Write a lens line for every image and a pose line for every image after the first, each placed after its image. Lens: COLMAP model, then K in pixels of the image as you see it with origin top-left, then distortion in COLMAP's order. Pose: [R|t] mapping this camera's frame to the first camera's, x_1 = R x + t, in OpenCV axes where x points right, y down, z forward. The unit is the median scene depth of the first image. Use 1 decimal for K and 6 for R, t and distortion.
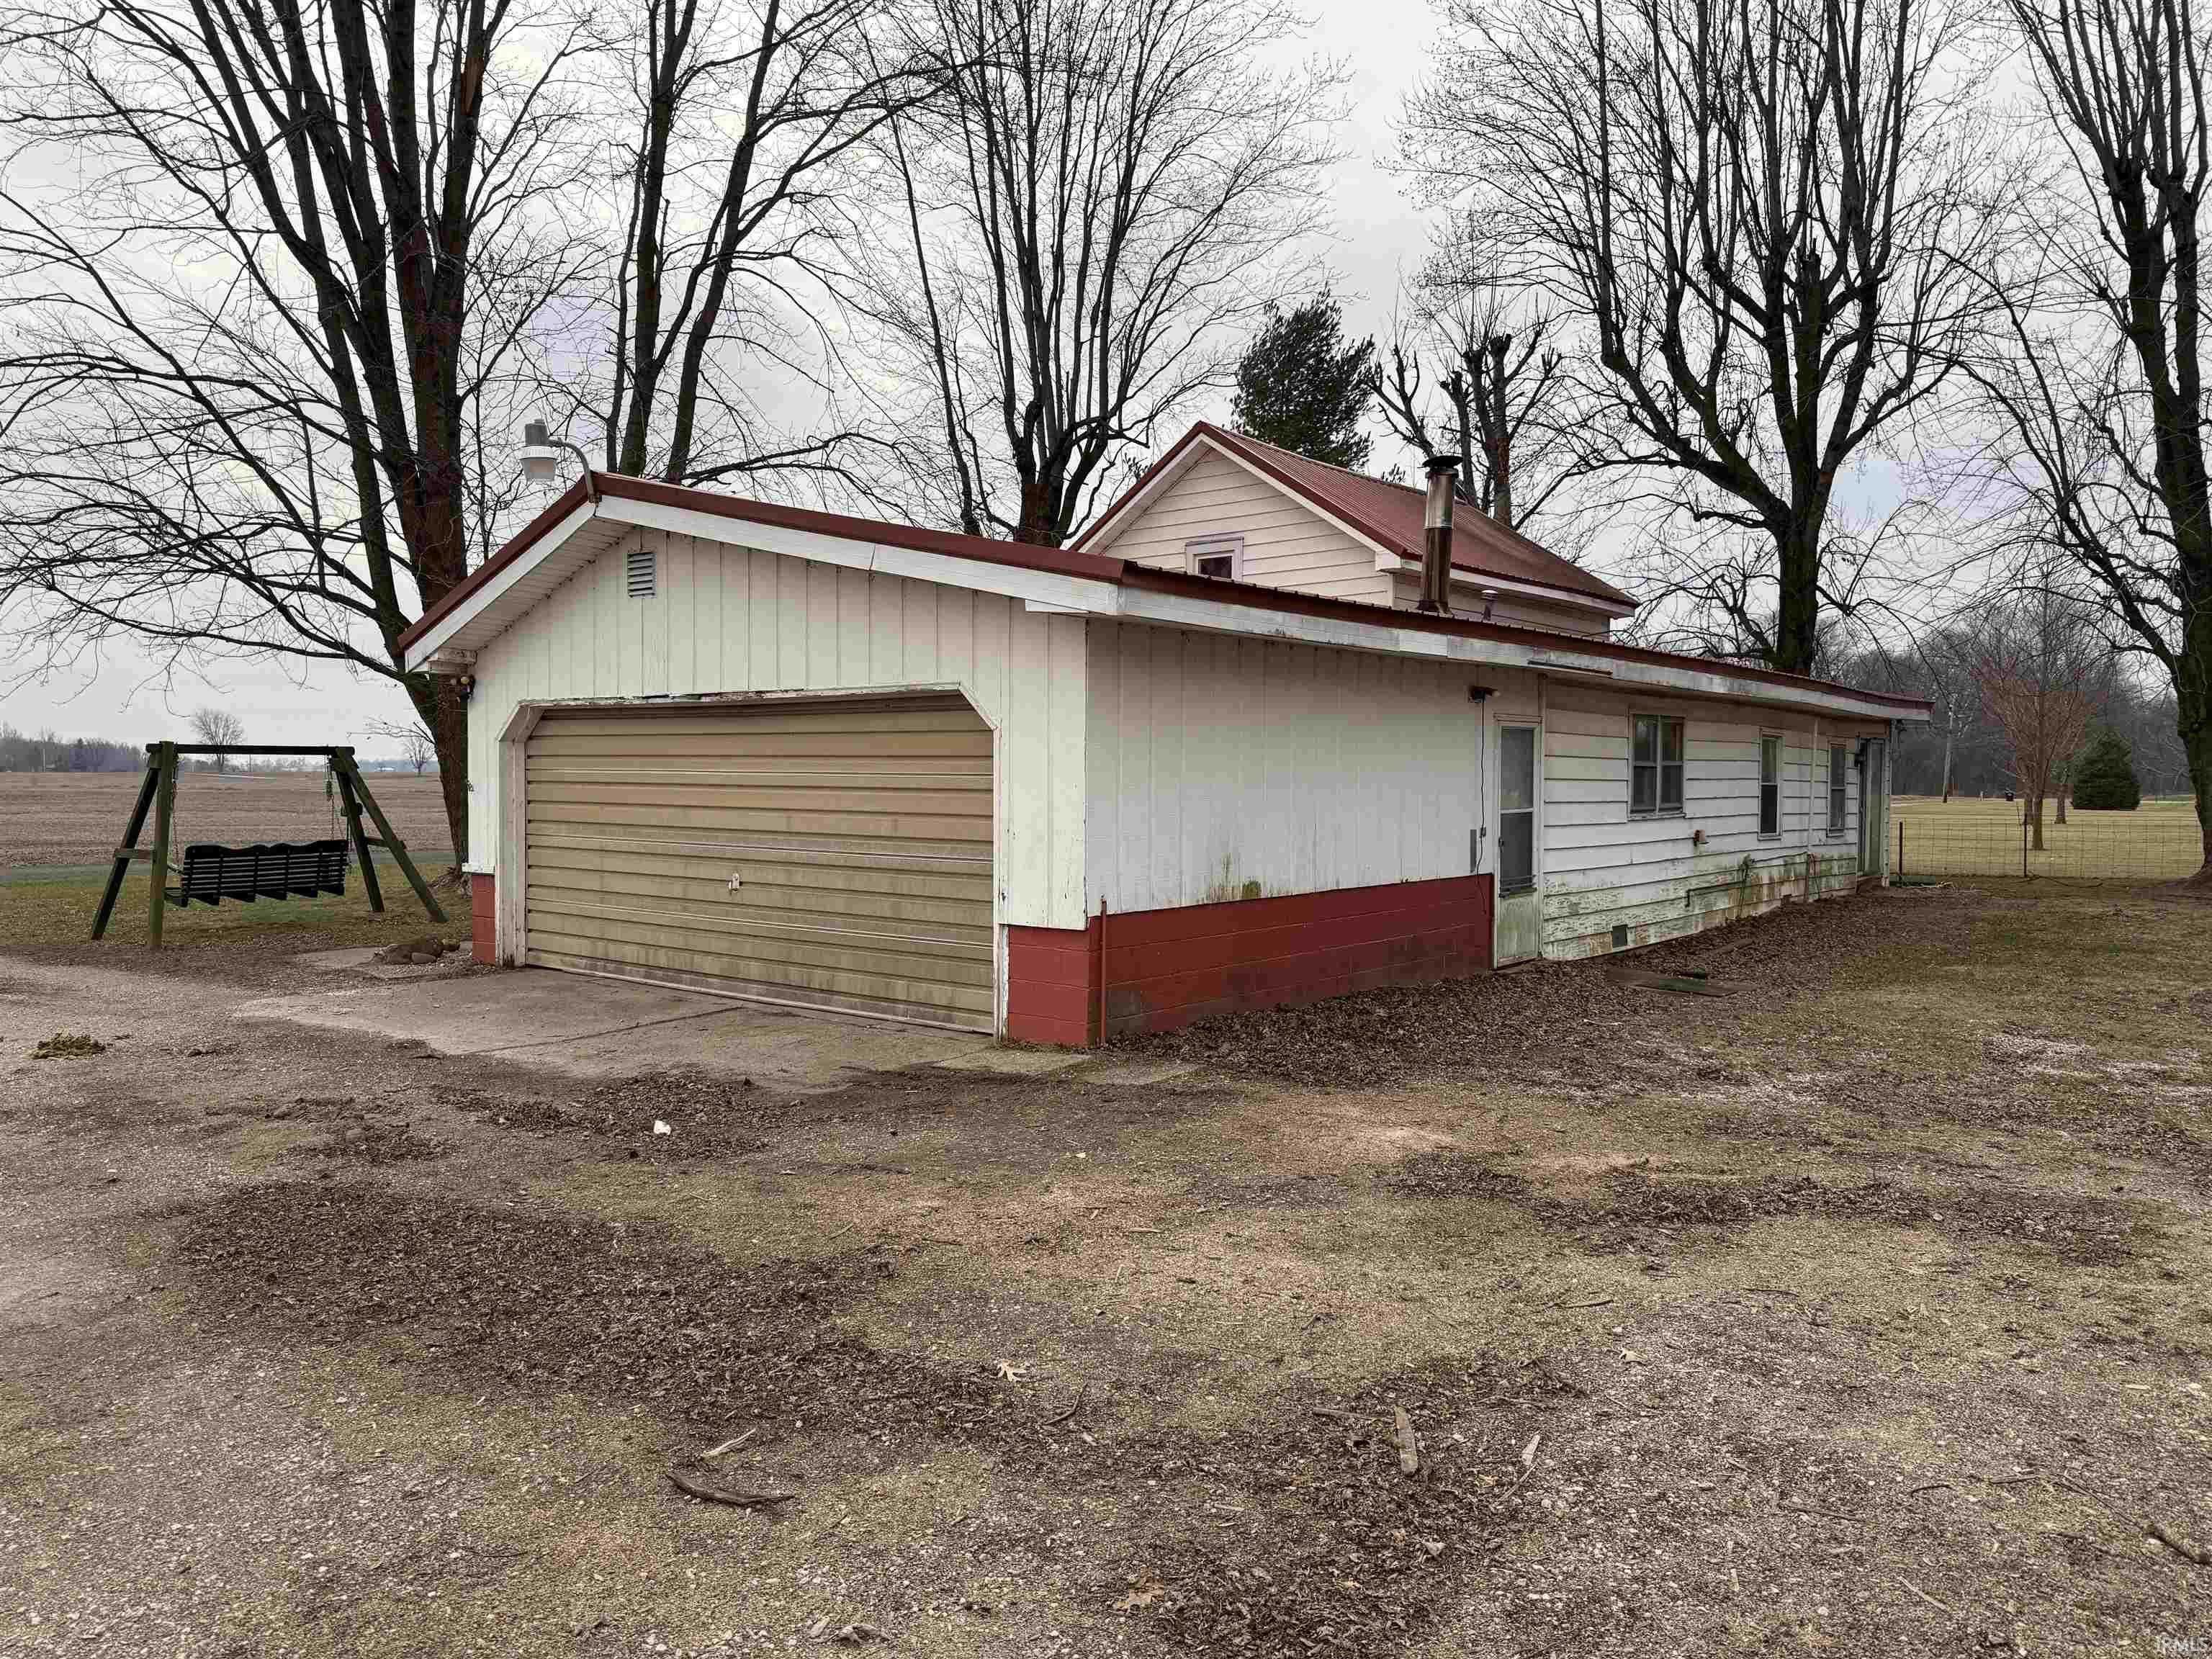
lens RADIAL K [[1558.2, 0, 1106.7], [0, 1558.2, 832.9], [0, 0, 1]] dist [0.003738, -0.027505]
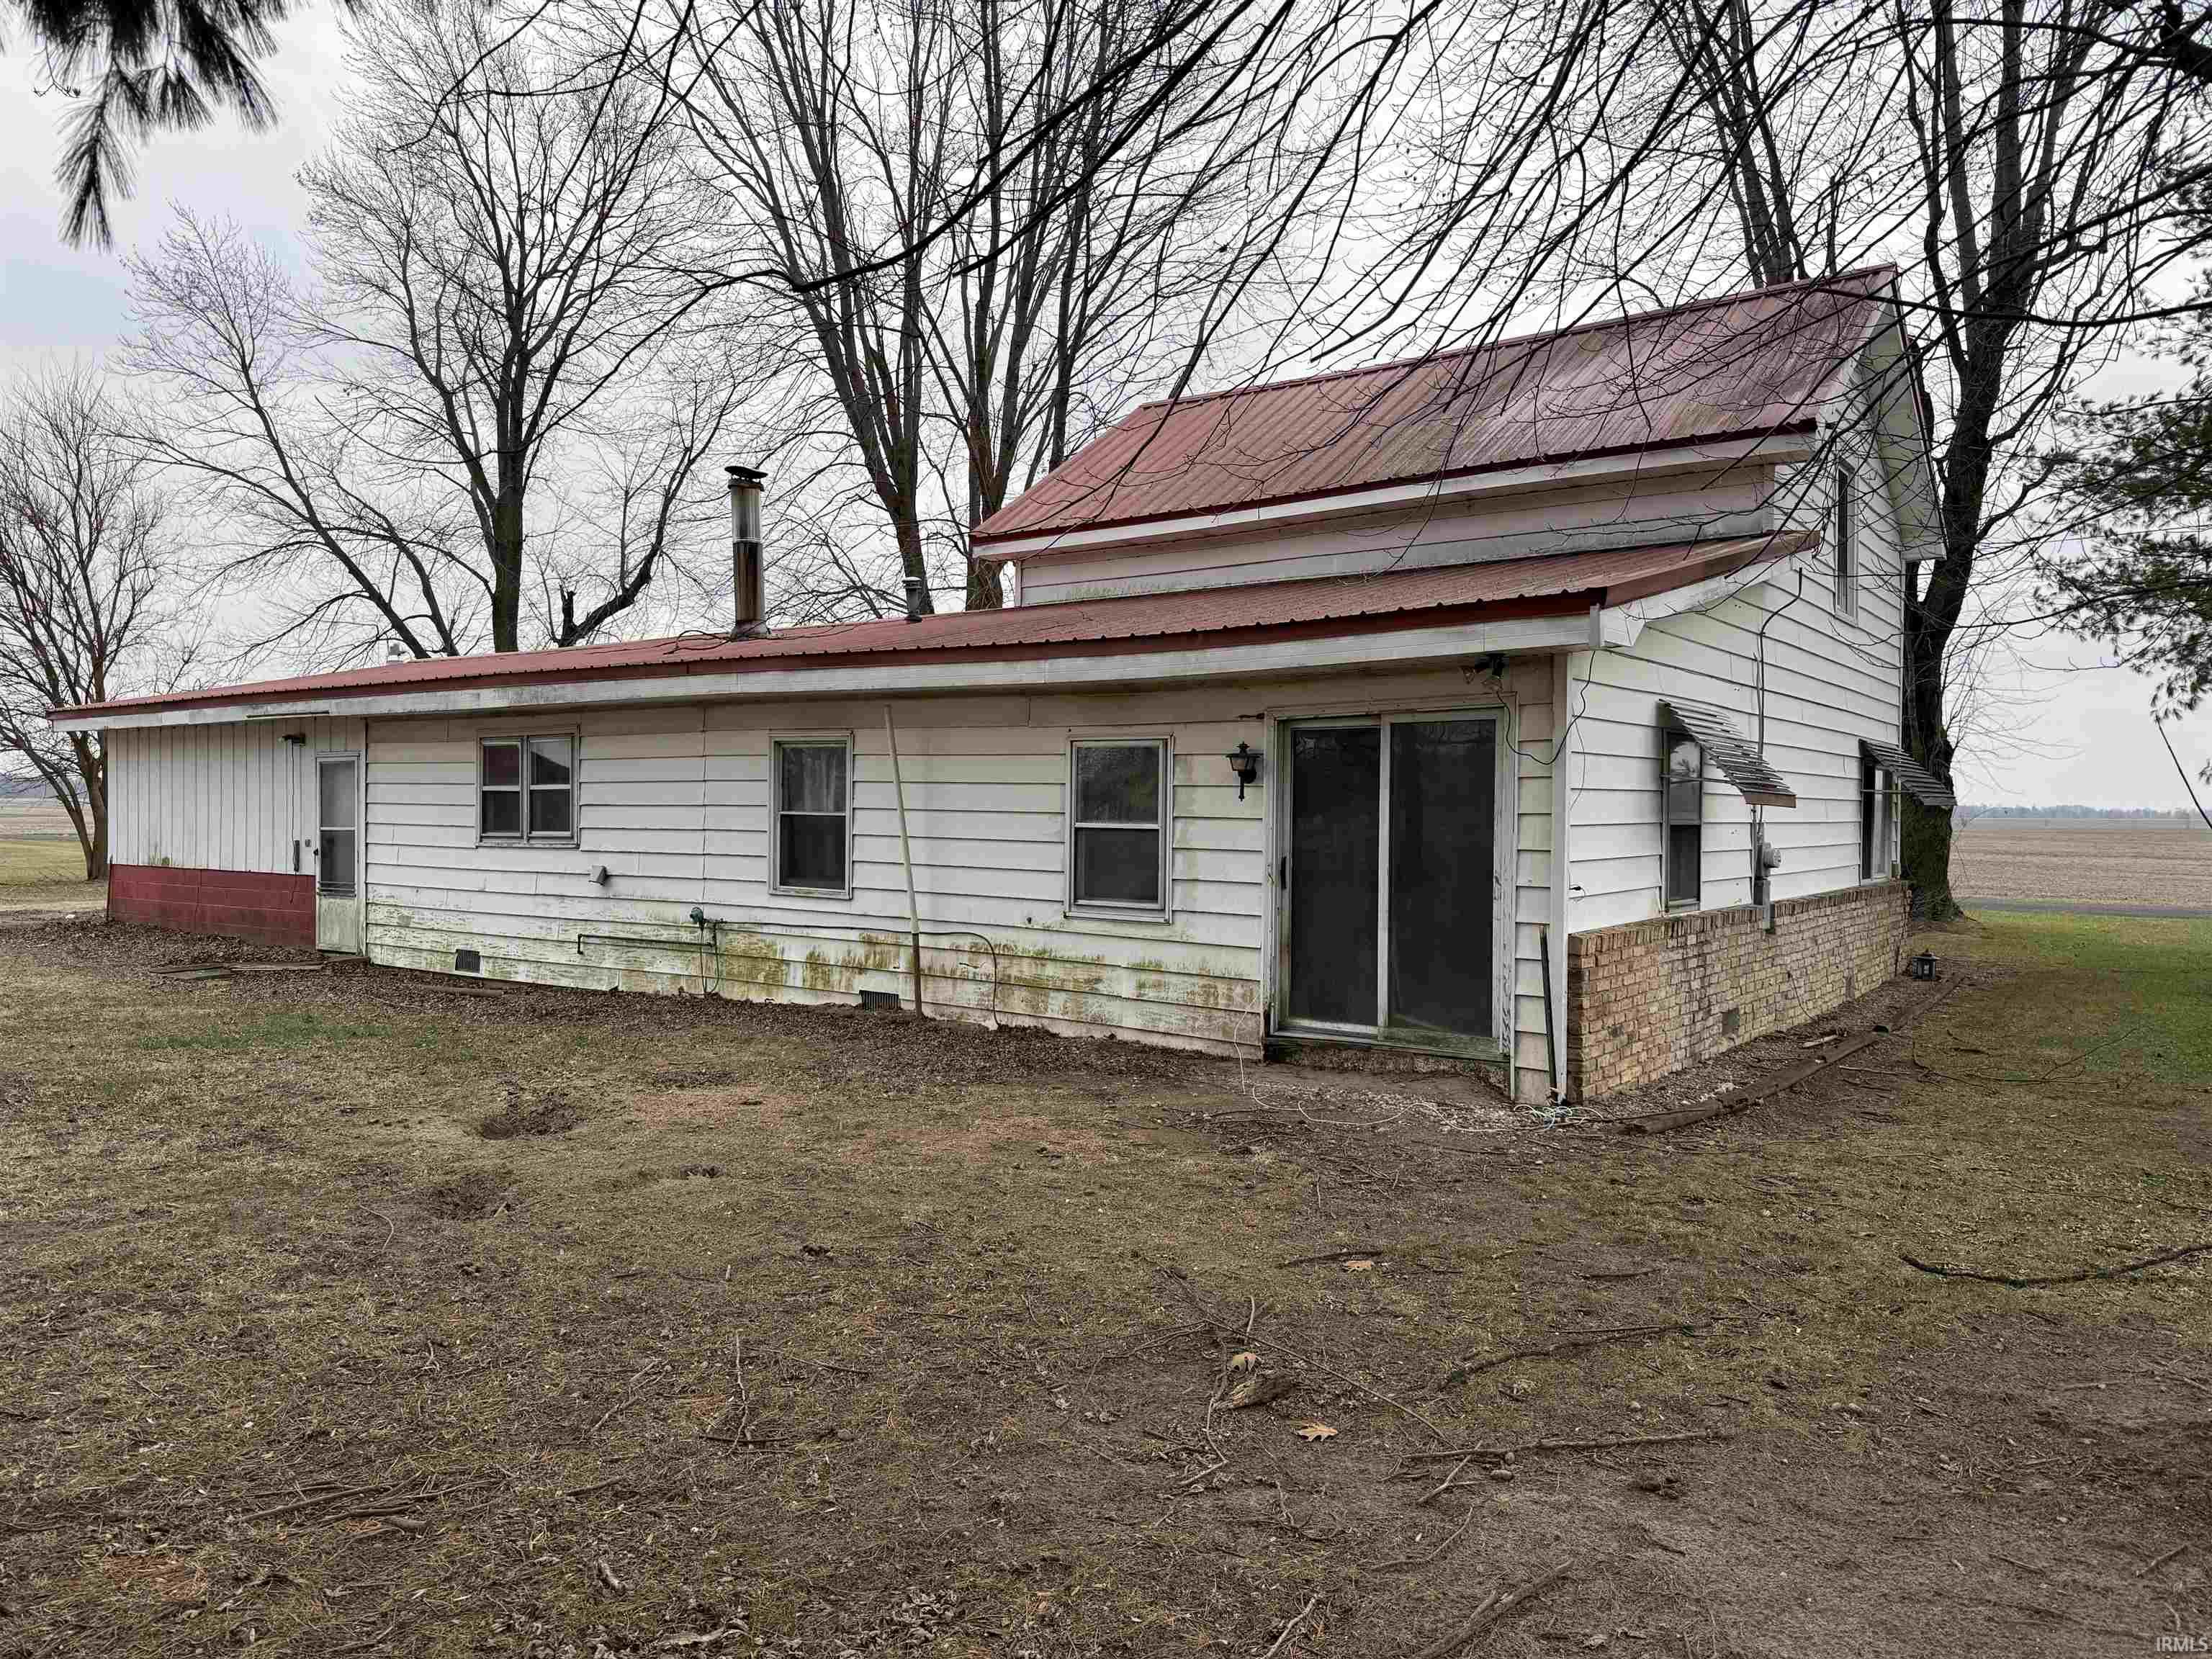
lens RADIAL K [[1558.2, 0, 1106.7], [0, 1558.2, 832.9], [0, 0, 1]] dist [0.003738, -0.027505]
pose [[0.081873, 0.015410, -0.996524, 1.440273], [-0.043186, 0.998996, 0.011900, -0.048375], [0.995707, 0.042062, 0.082456, 1.401843]]
